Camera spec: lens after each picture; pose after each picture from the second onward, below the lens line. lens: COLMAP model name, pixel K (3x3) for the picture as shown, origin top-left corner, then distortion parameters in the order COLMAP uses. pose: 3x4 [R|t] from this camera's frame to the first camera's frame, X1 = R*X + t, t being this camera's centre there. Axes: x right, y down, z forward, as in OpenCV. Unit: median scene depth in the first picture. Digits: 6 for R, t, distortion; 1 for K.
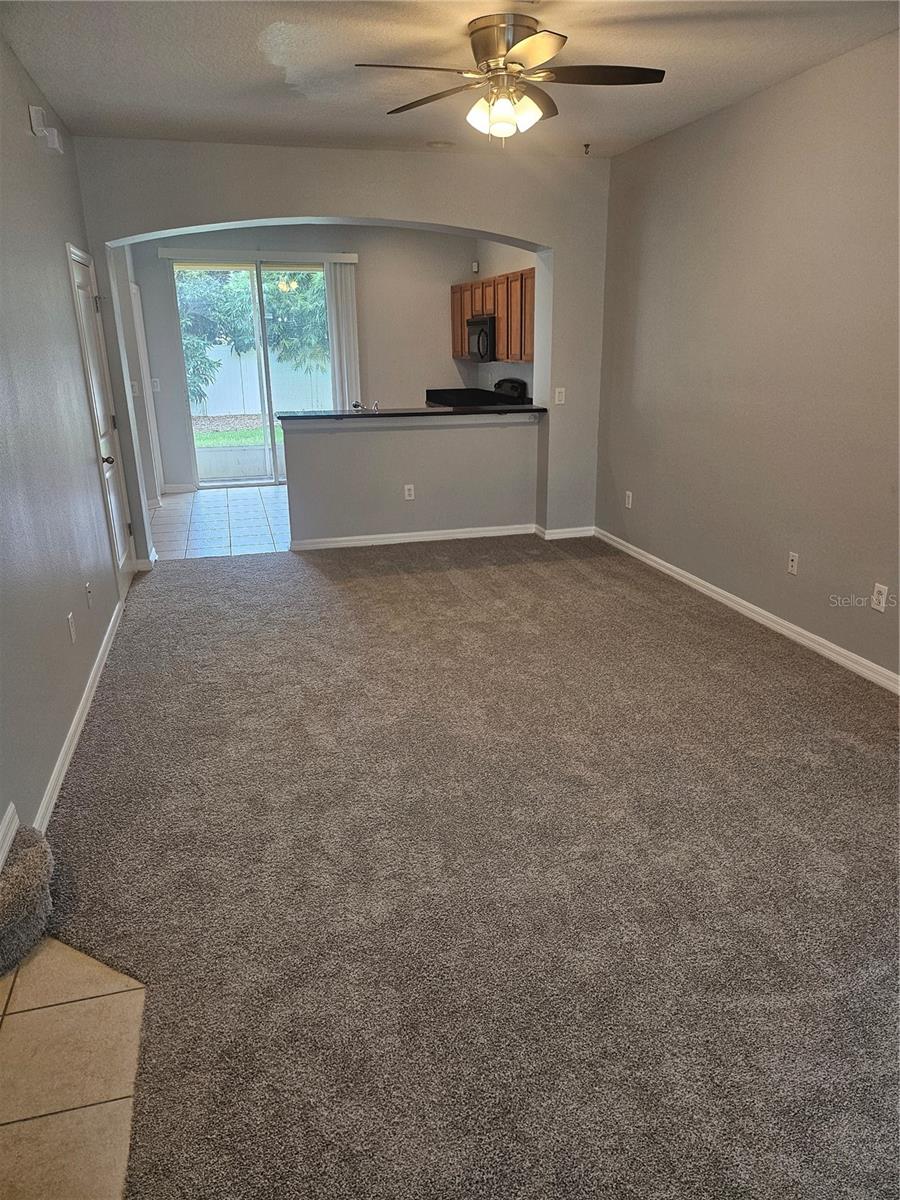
lens RADIAL K [[836.1, 0, 464.1], [0, 836.1, 602.4], [0, 0, 1]] dist [0.084603, -0.086501]
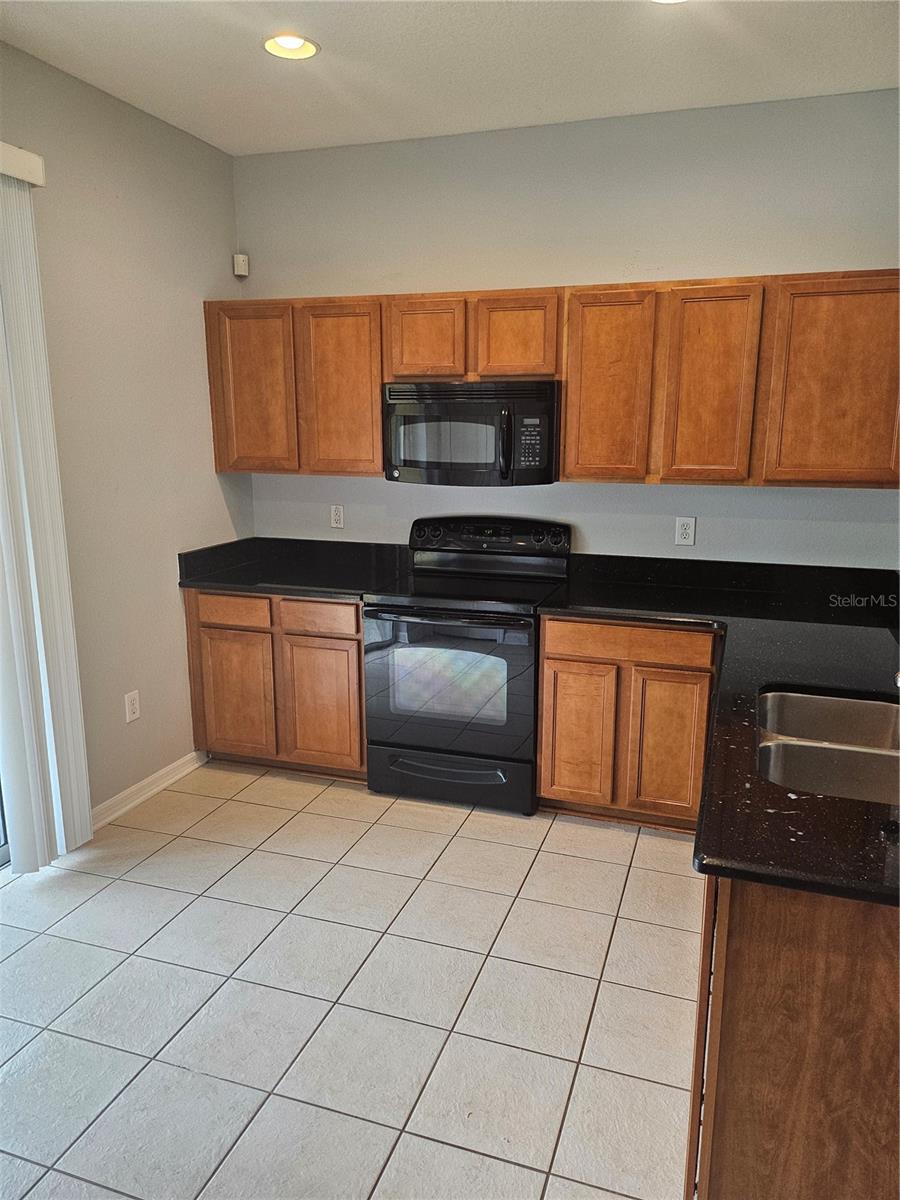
lens RADIAL K [[836.1, 0, 464.1], [0, 836.1, 602.4], [0, 0, 1]] dist [0.084603, -0.086501]
pose [[0.558446, -0.160813, 0.813804, -0.419012], [0.238066, 0.970831, 0.028478, -0.301329], [-0.794646, 0.177836, 0.580441, 0.962540]]
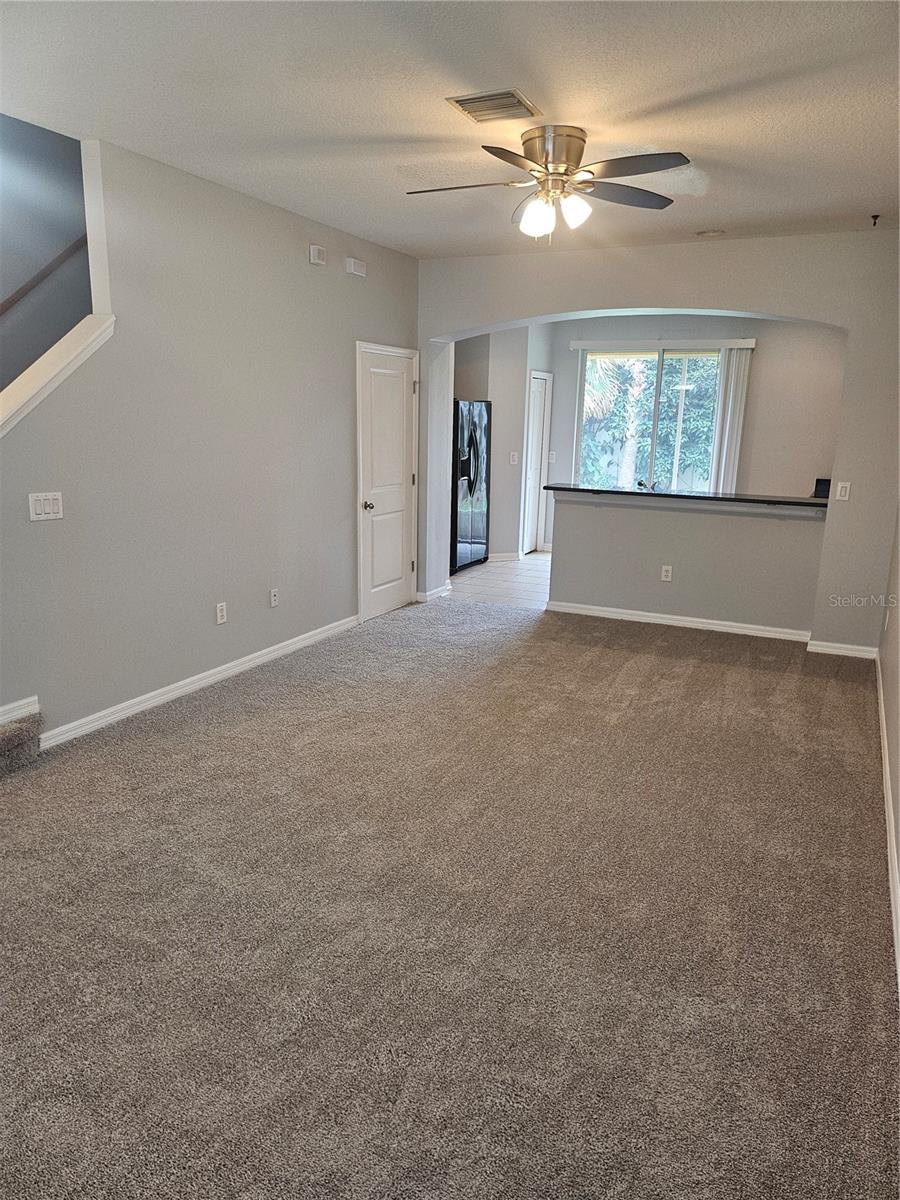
lens RADIAL K [[835.7, 0, 454.9], [0, 835.7, 607.4], [0, 0, 1]] dist [0.054183, -0.067520]
pose [[0.759055, 0.175367, -0.626962, 0.367618], [-0.228101, 0.973630, -0.003825, -0.032819], [0.609759, 0.145914, 0.779040, 0.092751]]
